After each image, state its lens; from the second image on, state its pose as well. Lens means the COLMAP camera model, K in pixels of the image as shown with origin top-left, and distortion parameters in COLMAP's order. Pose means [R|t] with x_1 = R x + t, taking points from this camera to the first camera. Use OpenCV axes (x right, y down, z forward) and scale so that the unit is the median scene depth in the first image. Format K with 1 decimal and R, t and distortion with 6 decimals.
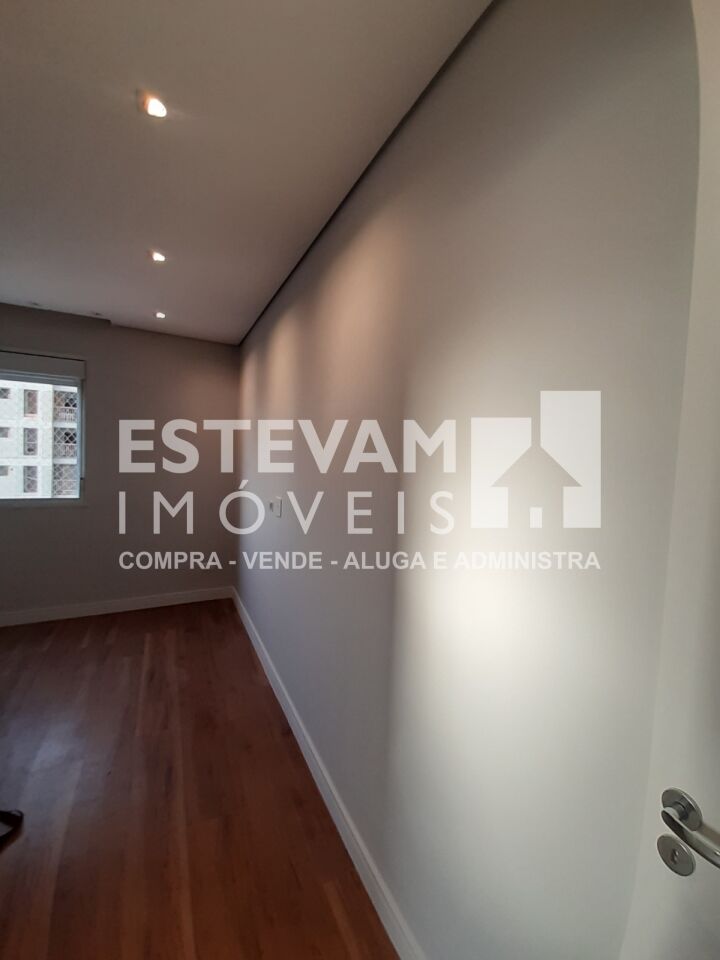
lens RADIAL K [[383.3, 0, 367.8], [0, 383.3, 476.4], [0, 0, 1]] dist [0.014019, -0.014111]
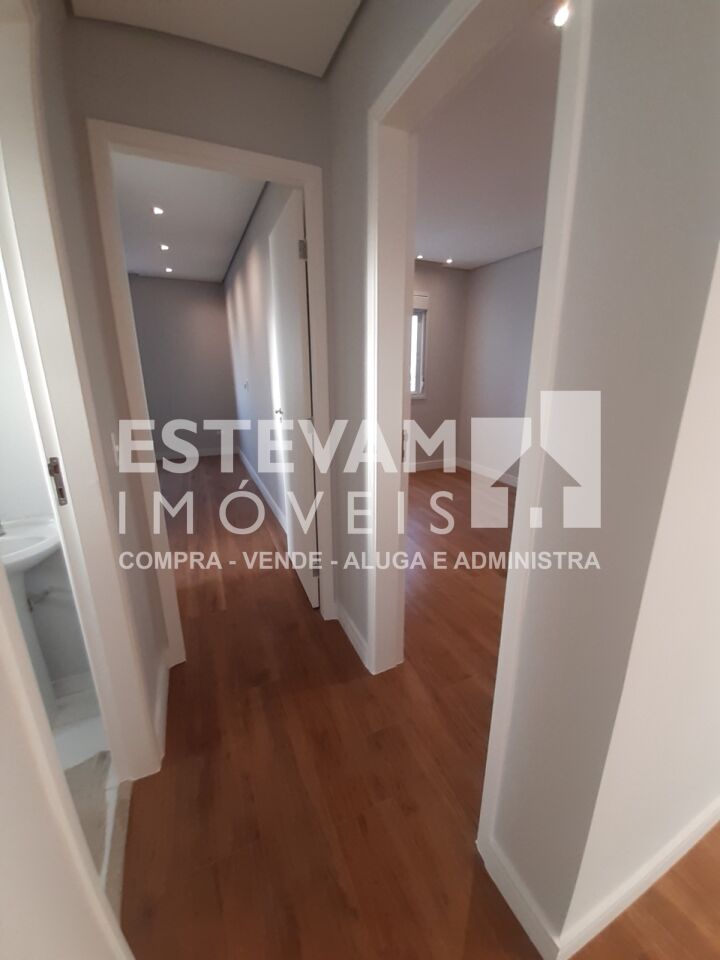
lens RADIAL K [[376.9, 0, 371.3], [0, 376.9, 470.6], [0, 0, 1]] dist [0.006871, -0.010178]
pose [[0.998222, -0.029671, -0.051705, 0.358842], [0.040371, 0.974637, 0.220122, 0.082721], [0.043863, -0.221818, 0.974101, -0.675093]]
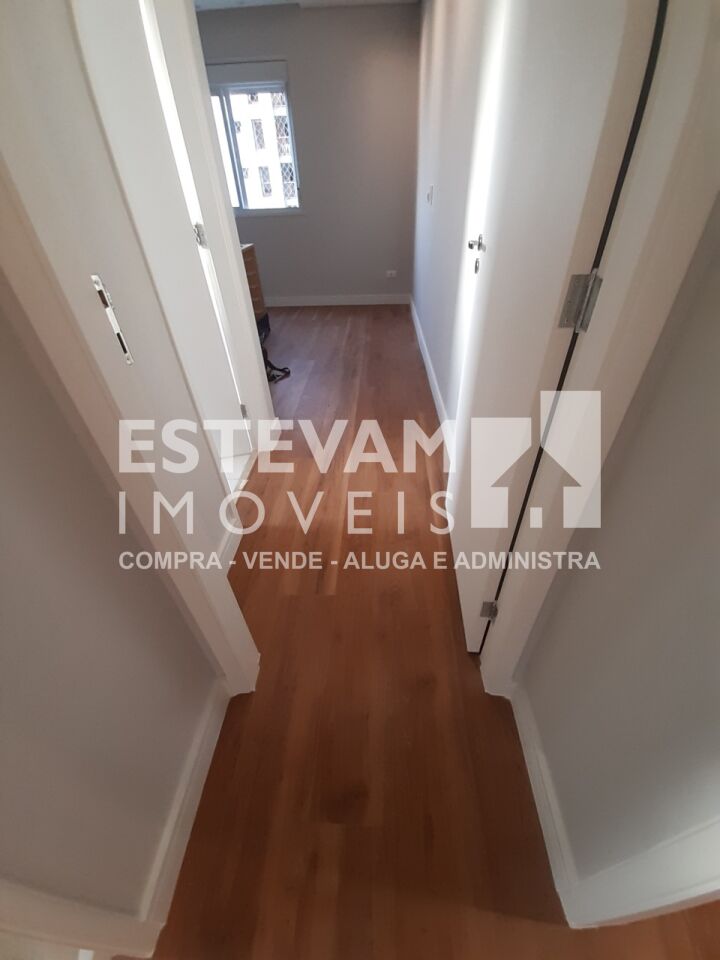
lens RADIAL K [[376.9, 0, 371.3], [0, 376.9, 470.6], [0, 0, 1]] dist [0.006871, -0.010178]
pose [[0.875042, 0.237234, -0.421926, 0.233384], [0.041341, 0.831850, 0.553458, 0.106644], [0.482278, -0.501742, 0.718096, -0.267135]]
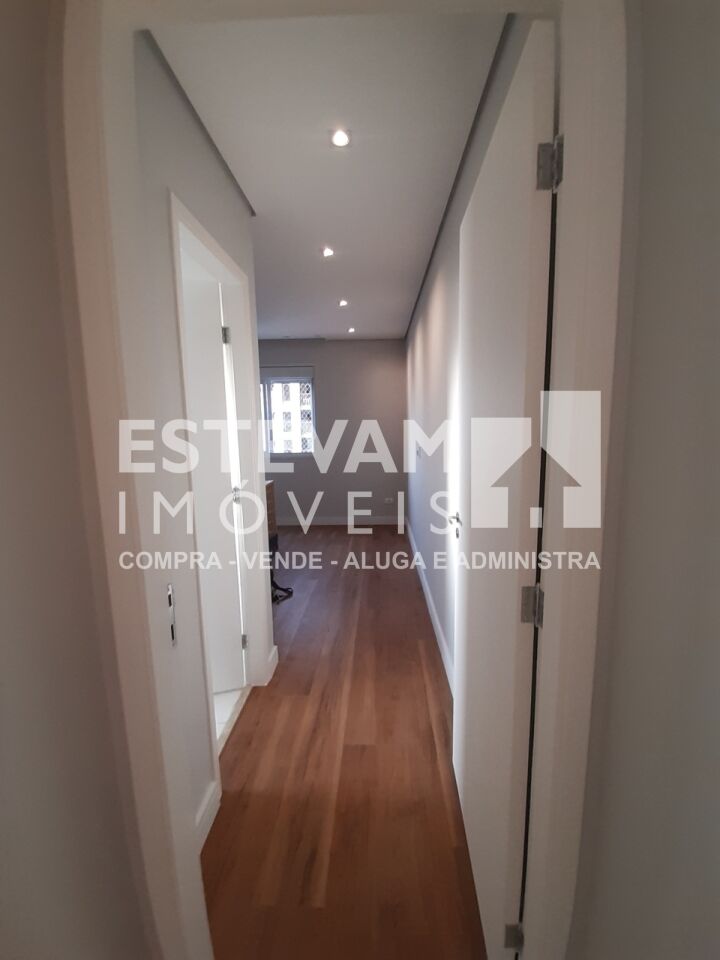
lens RADIAL K [[376.9, 0, 371.3], [0, 376.9, 470.6], [0, 0, 1]] dist [0.006871, -0.010178]
pose [[0.874948, 0.004179, -0.484199, 0.251648], [0.031315, 0.997381, 0.065195, 0.037933], [0.483203, -0.072204, 0.872526, -0.299237]]
